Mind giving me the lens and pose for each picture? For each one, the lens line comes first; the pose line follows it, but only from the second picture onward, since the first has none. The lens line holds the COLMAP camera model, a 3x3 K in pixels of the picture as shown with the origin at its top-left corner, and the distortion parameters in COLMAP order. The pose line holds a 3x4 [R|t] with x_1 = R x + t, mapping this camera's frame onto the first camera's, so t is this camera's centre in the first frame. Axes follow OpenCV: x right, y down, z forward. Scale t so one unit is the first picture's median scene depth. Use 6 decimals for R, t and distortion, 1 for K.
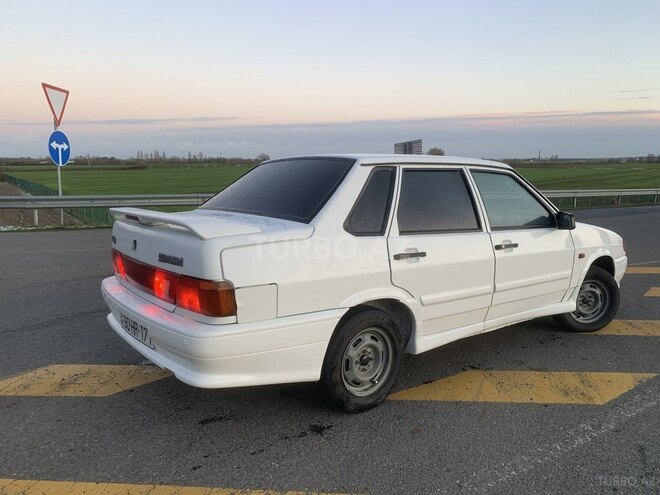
lens RADIAL K [[498.9, 0, 330.0], [0, 498.9, 247.5], [0, 0, 1]] dist [0.007938, 0.005624]
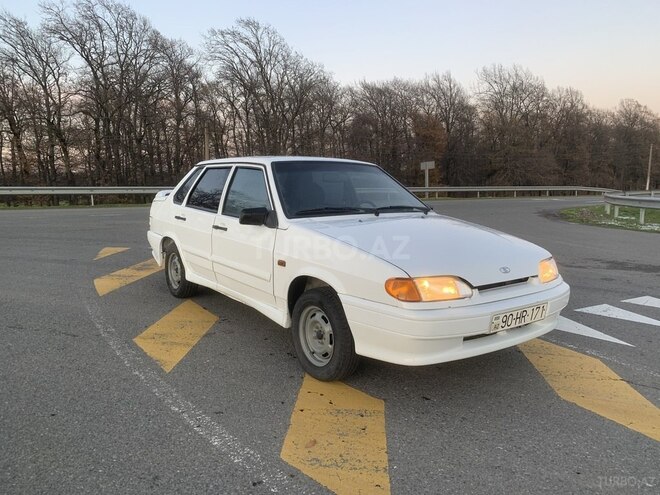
lens RADIAL K [[498.6, 0, 333.1], [0, 498.6, 239.6], [0, 0, 1]] dist [0.011858, 0.000021]
pose [[-0.005991, 0.117736, -0.993027, 1.756179], [-0.140237, 0.983132, 0.117409, -0.175287], [0.990100, 0.139962, 0.010621, 1.412694]]
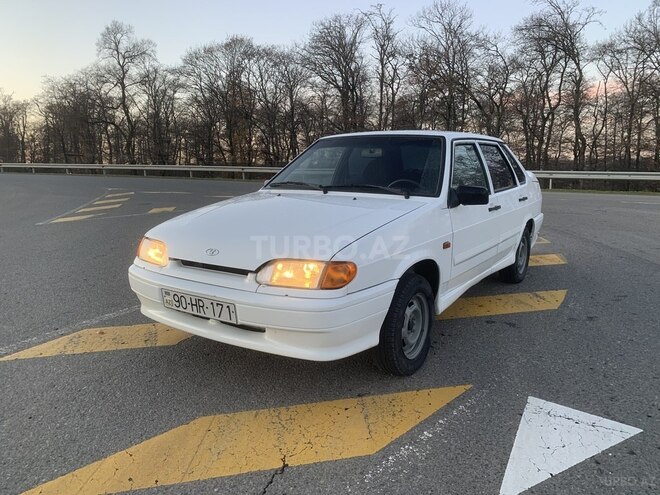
lens RADIAL K [[500.0, 0, 327.7], [0, 500.0, 239.4], [0, 0, 1]] dist [0.011836, 0.001079]
pose [[-0.948400, 0.051043, -0.312941, 0.810990], [-0.036532, 0.962795, 0.267754, -0.319111], [0.314965, 0.265370, -0.911250, 2.690877]]
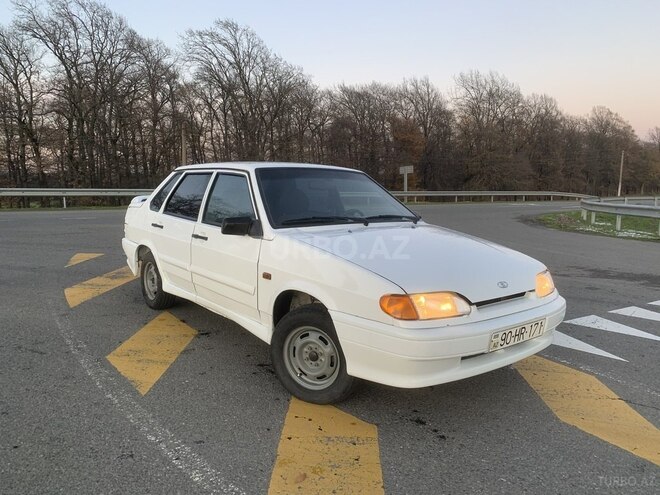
lens RADIAL K [[499.9, 0, 328.3], [0, 499.9, 238.3], [0, 0, 1]] dist [0.011502, 0.002129]
pose [[0.028478, 0.108953, -0.993639, 1.695677], [-0.149450, 0.983333, 0.103540, -0.184793], [0.988359, 0.145551, 0.044286, 1.387027]]
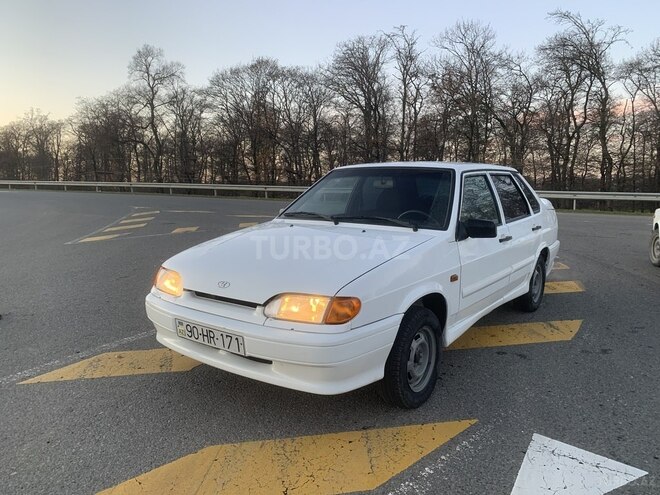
lens RADIAL K [[498.5, 0, 325.8], [0, 498.5, 240.1], [0, 0, 1]] dist [0.011571, 0.002055]
pose [[-0.962791, 0.032994, -0.268226, 0.790289], [-0.032803, 0.970912, 0.237178, -0.357980], [0.268249, 0.237151, -0.933703, 2.715096]]
